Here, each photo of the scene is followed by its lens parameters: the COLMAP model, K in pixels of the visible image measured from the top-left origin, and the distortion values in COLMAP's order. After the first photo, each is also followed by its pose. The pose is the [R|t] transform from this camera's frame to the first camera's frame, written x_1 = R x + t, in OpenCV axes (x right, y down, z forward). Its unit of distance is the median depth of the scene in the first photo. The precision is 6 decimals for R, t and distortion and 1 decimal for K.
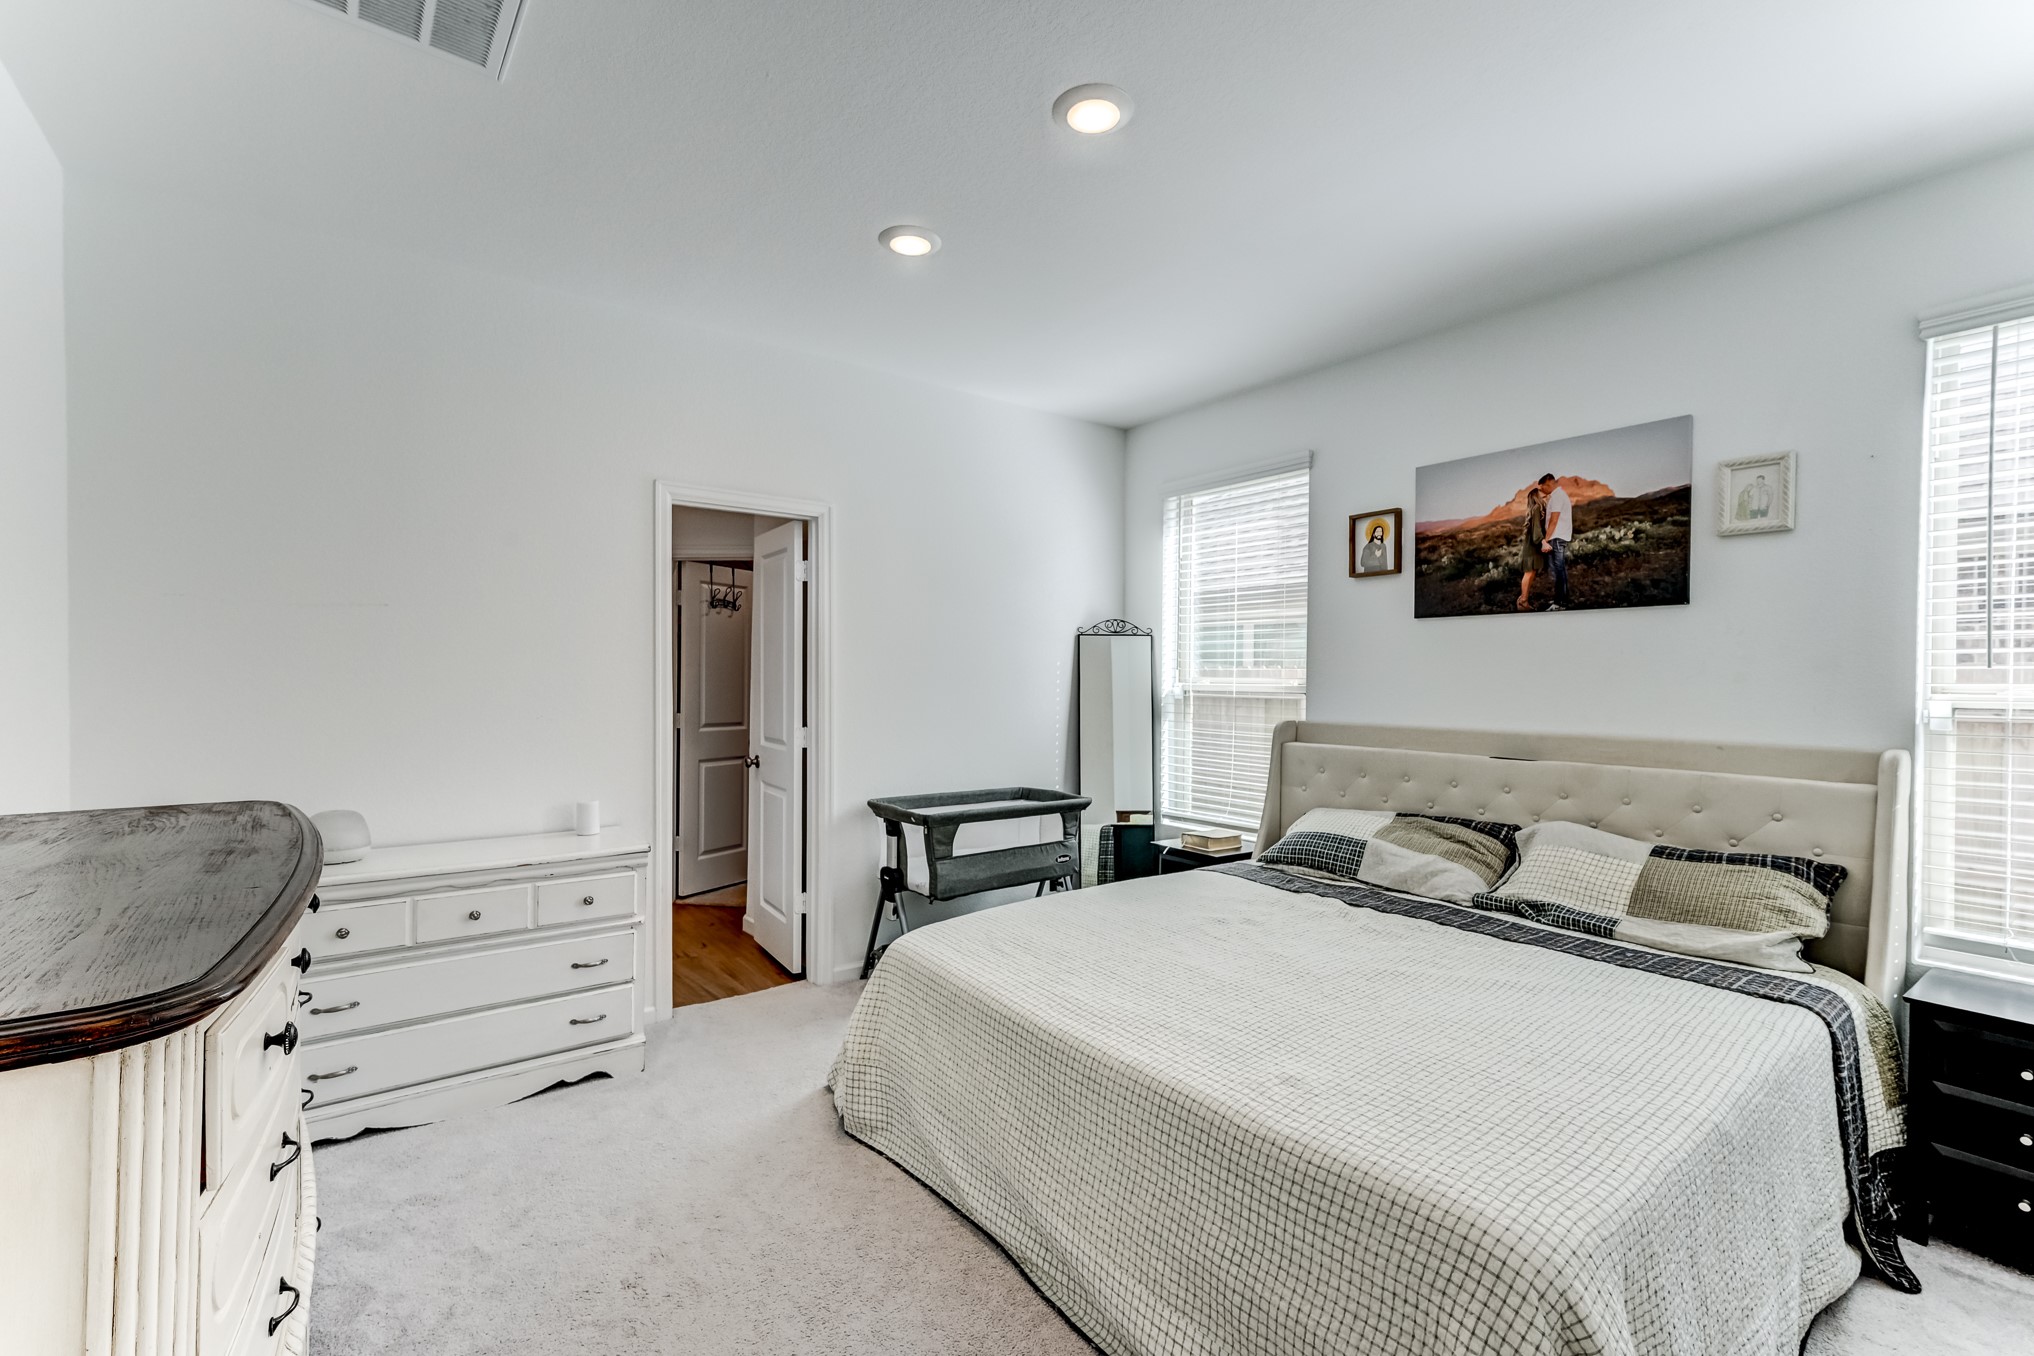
lens RADIAL K [[893.6, 0, 1017.6], [0, 893.6, 685.8], [0, 0, 1]] dist [0.015234, 0.000308]
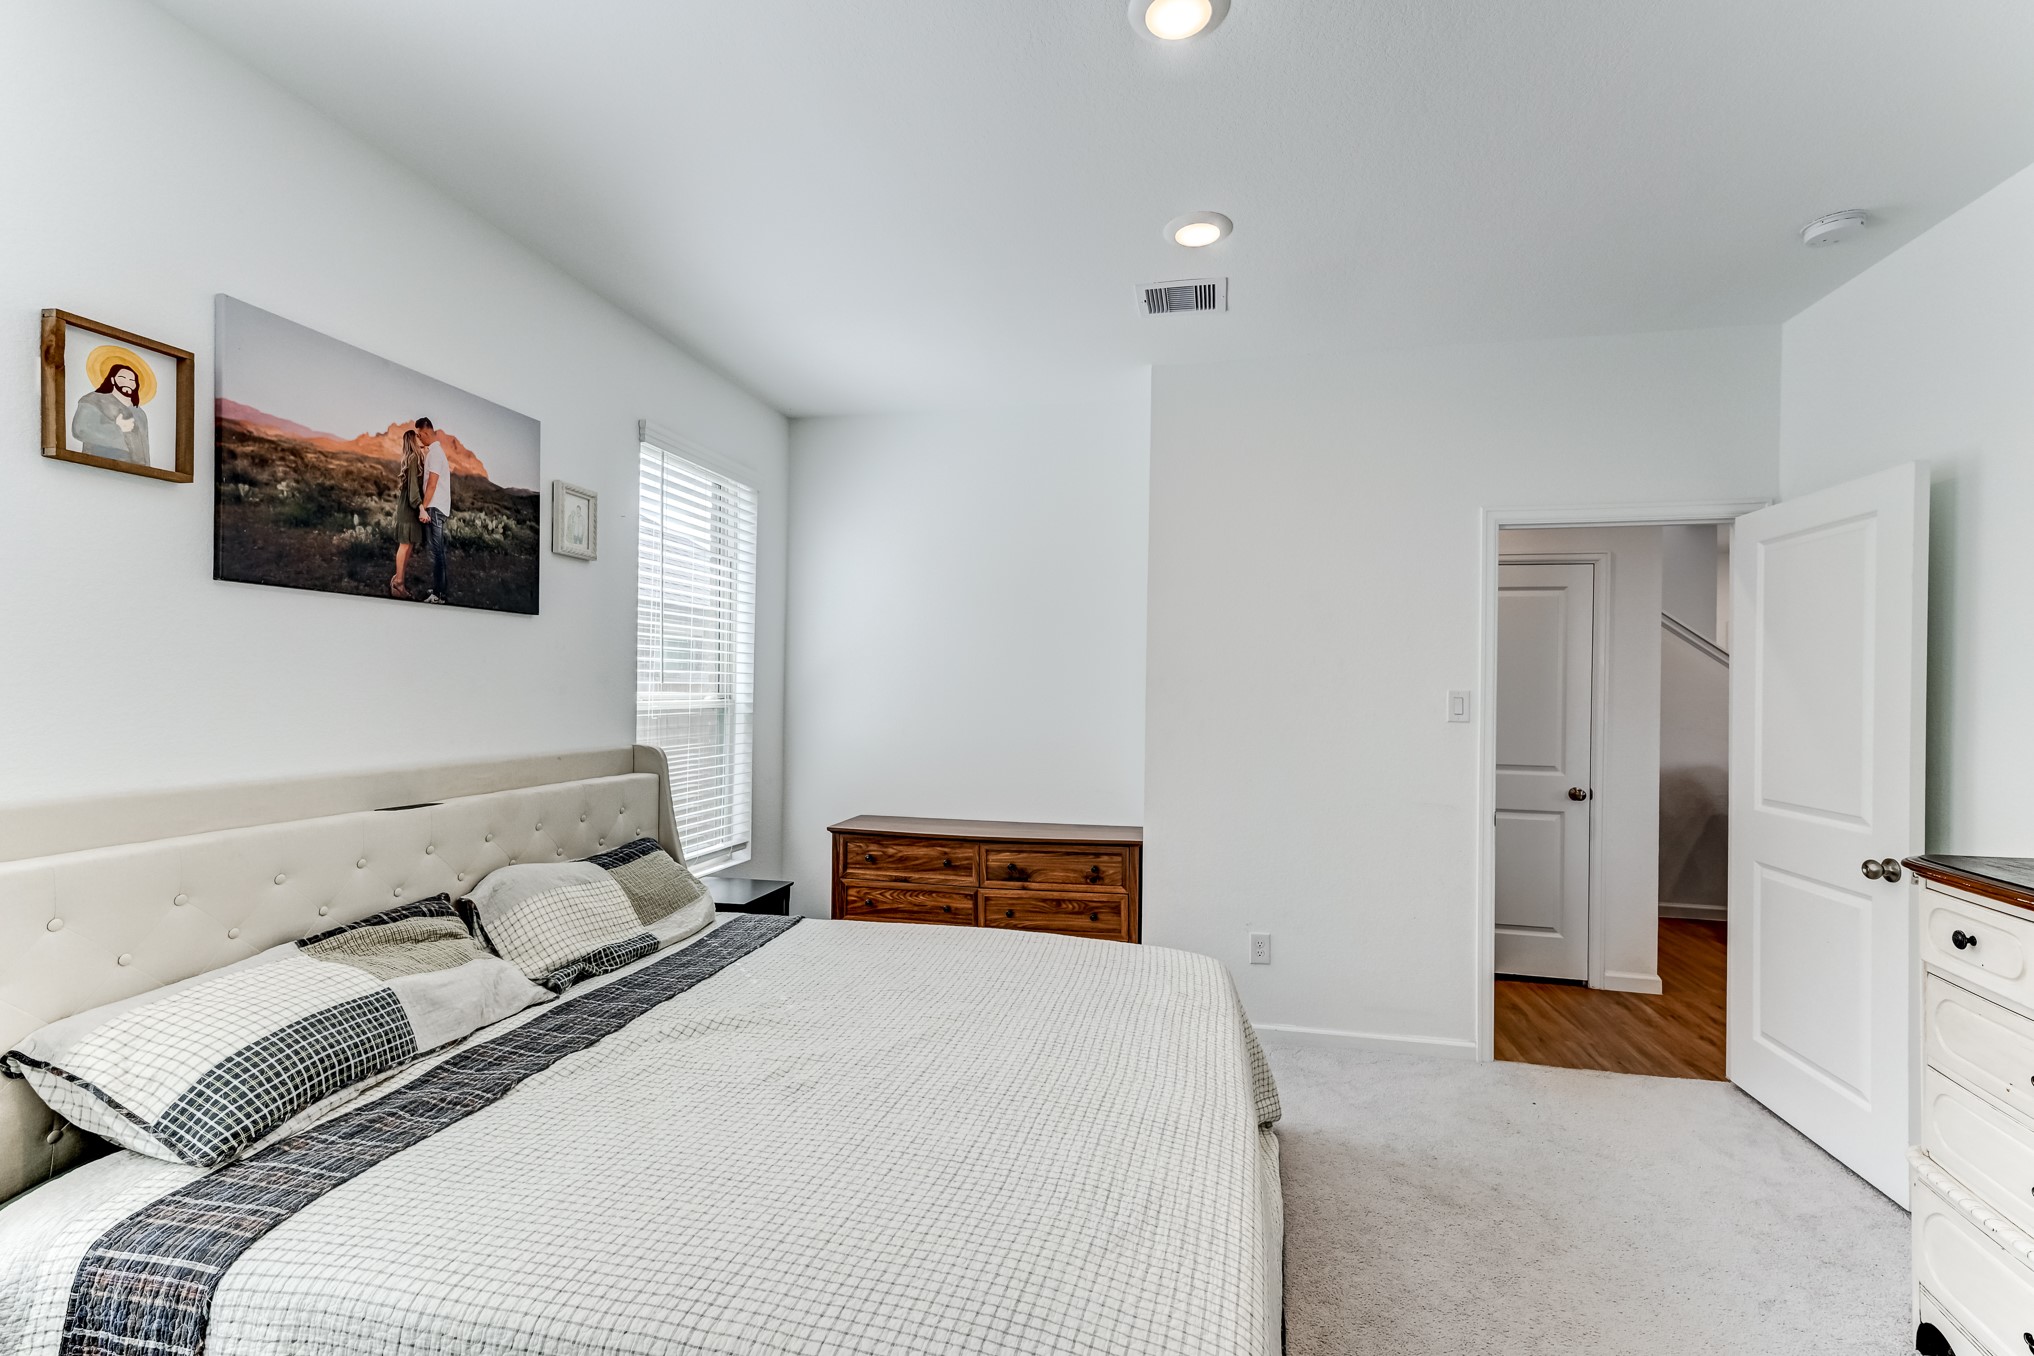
lens RADIAL K [[890.4, 0, 1025.1], [0, 890.4, 686.7], [0, 0, 1]] dist [0.014387, 0.000195]
pose [[-0.655627, -0.015237, 0.754931, -0.292151], [-0.012079, 0.999880, 0.009690, -0.025221], [-0.754988, -0.002766, -0.655733, 1.078888]]
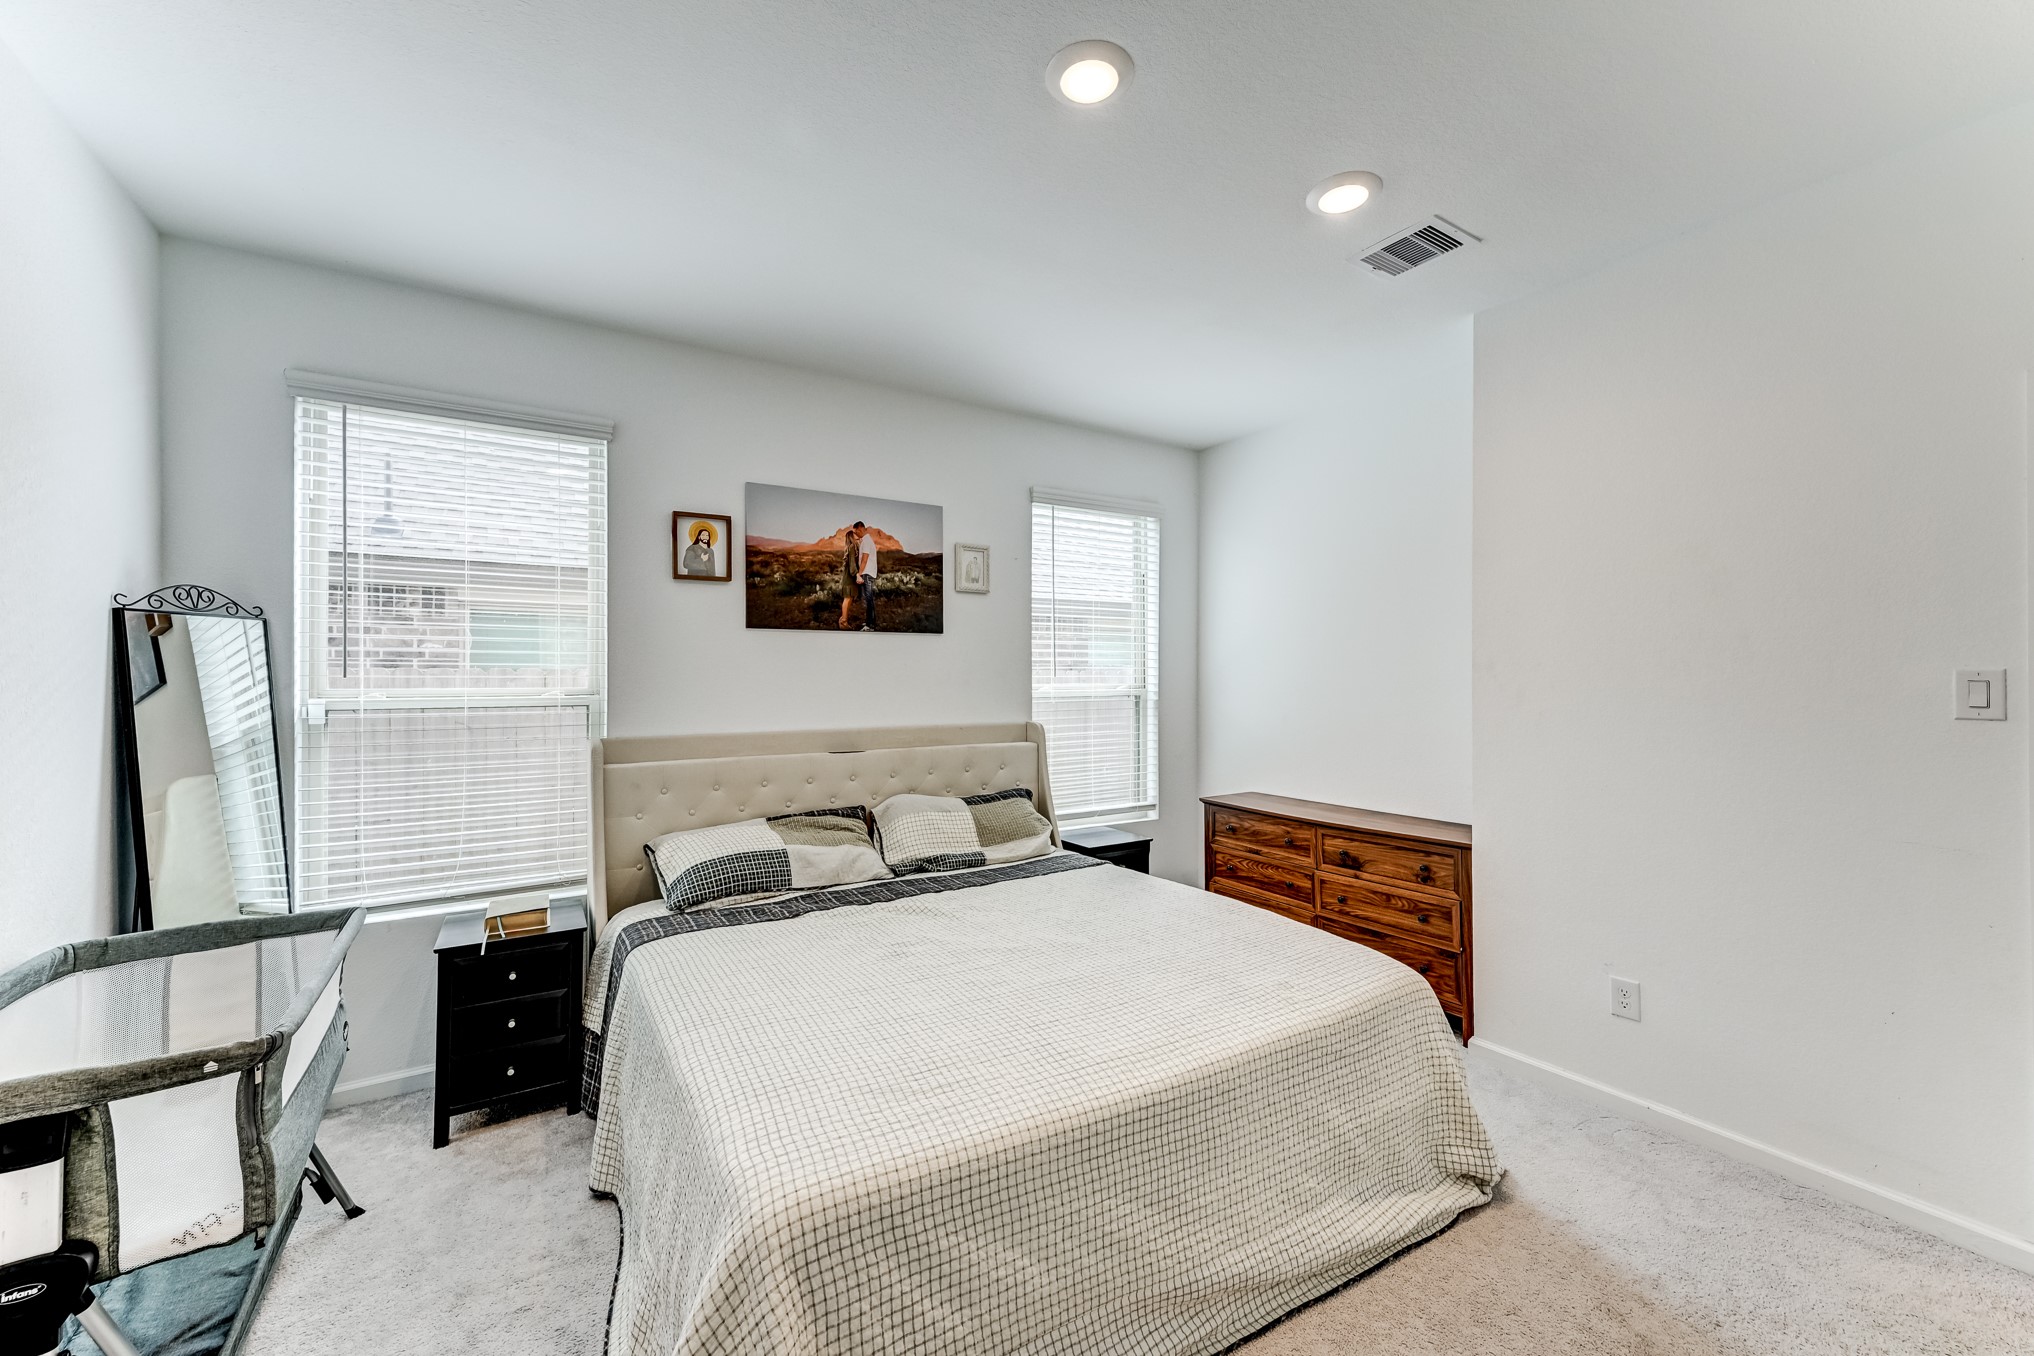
lens RADIAL K [[797.1, 0, 1022.5], [0, 797.1, 675.4], [0, 0, 1]] dist [0.010997, 0.000207]
pose [[0.081373, -0.006400, 0.996663, -0.485420], [0.011951, 0.999914, 0.005445, -0.024004], [-0.996612, 0.011468, 0.081442, 0.665832]]
